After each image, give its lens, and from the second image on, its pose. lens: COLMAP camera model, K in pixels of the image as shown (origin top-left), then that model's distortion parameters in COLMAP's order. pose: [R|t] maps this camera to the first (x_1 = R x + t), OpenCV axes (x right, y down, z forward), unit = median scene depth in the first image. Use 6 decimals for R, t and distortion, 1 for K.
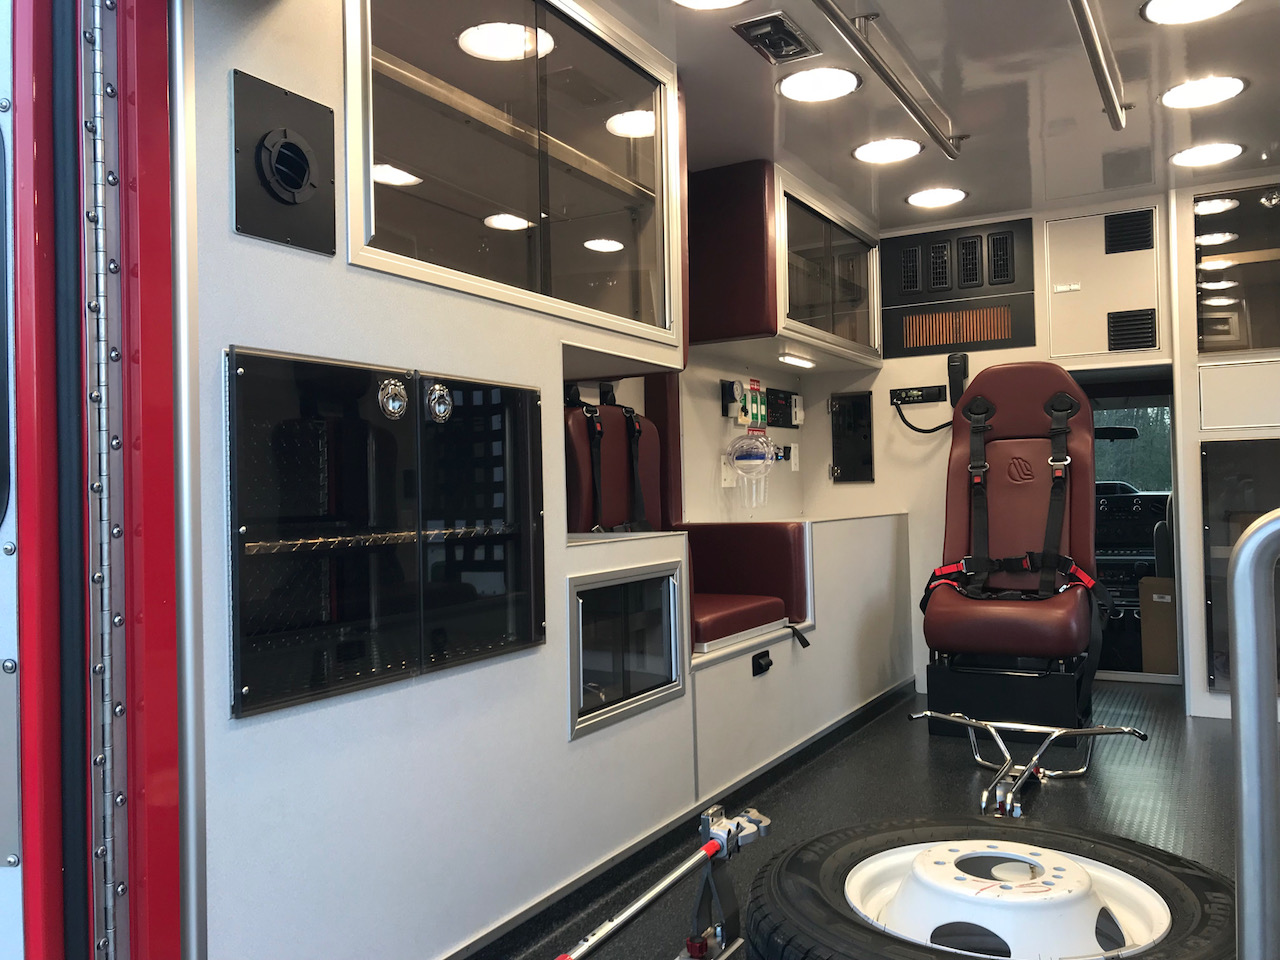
lens RADIAL K [[1050.4, 0, 638.3], [0, 1050.4, 476.4], [0, 0, 1]] dist [0.026076, -0.041801]
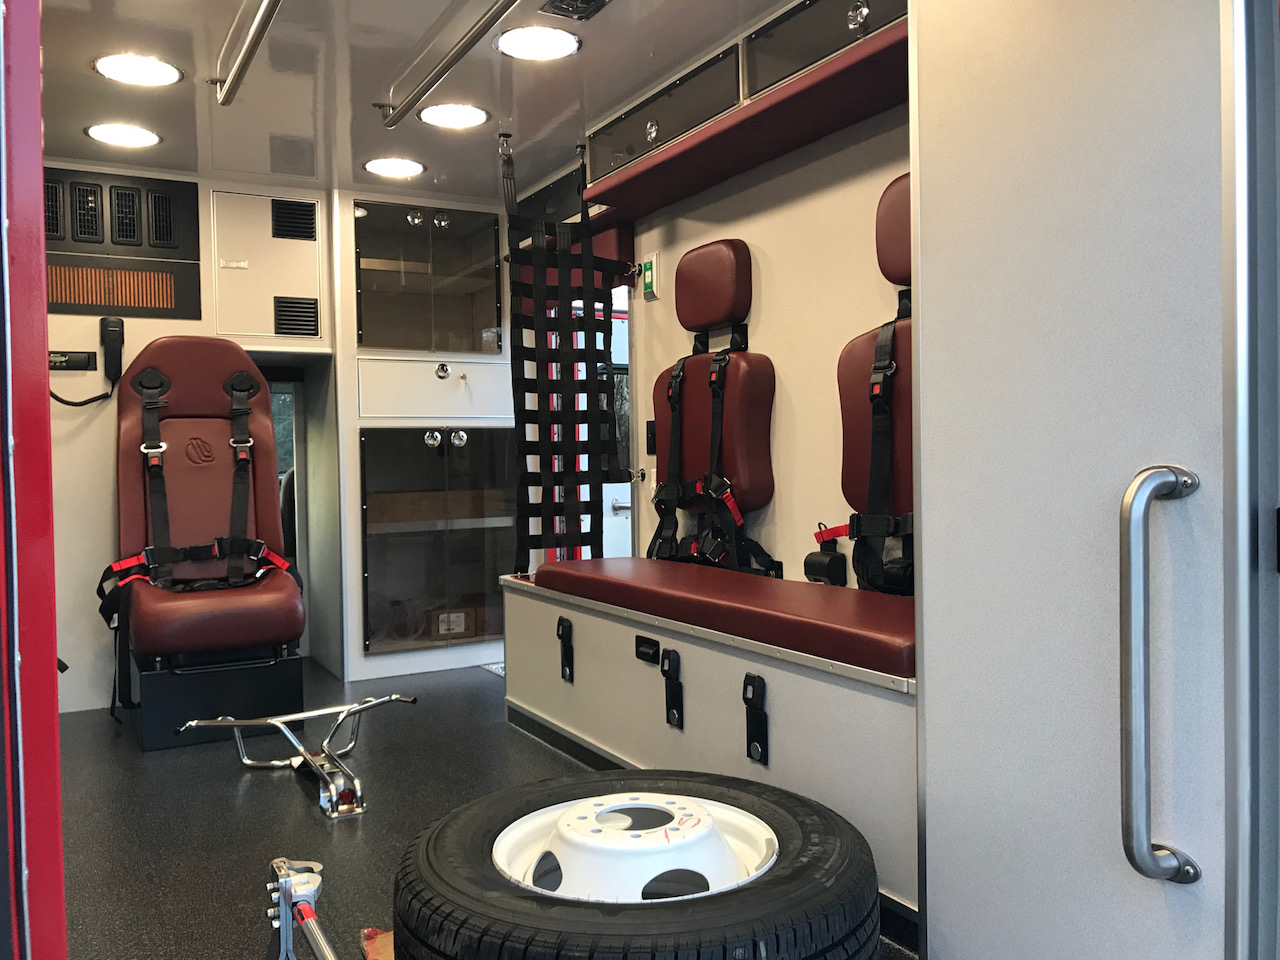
lens RADIAL K [[1050.4, 0, 638.3], [0, 1050.4, 476.4], [0, 0, 1]] dist [0.026076, -0.041801]
pose [[0.522625, -0.003382, 0.852556, -0.234725], [-0.006801, 0.999944, 0.008136, 0.005943], [-0.852535, -0.010051, 0.522573, 0.181338]]
